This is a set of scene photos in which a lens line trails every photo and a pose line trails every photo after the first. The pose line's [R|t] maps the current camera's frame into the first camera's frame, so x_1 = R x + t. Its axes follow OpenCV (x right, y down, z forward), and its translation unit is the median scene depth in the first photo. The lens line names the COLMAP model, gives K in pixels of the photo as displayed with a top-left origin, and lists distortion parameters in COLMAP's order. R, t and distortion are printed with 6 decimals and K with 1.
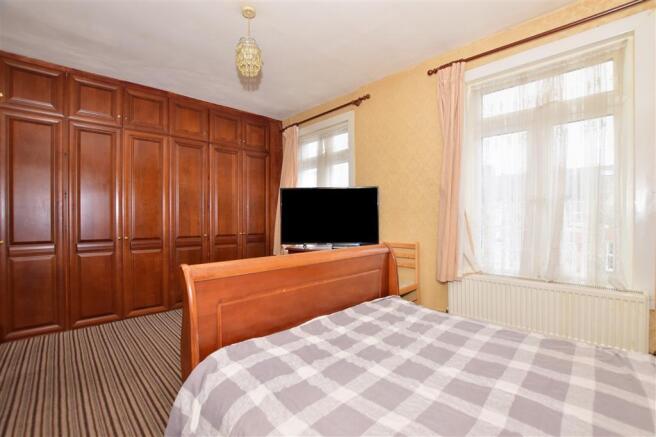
lens RADIAL K [[291.3, 0, 326.2], [0, 291.3, 221.2], [0, 0, 1]] dist [-0.026108, 0.001634]
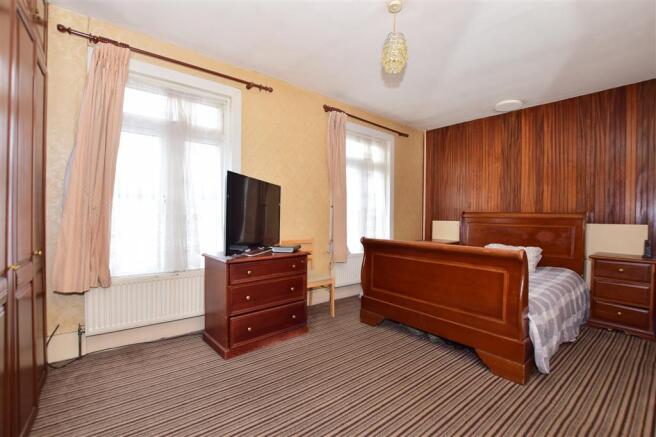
lens RADIAL K [[291.3, 0, 325.9], [0, 291.3, 219.3], [0, 0, 1]] dist [-0.026108, 0.001634]
pose [[0.084178, 0.013277, 0.996362, -0.730615], [0.010778, 0.999841, -0.014234, 0.006084], [-0.996392, 0.011937, 0.084022, 0.702988]]
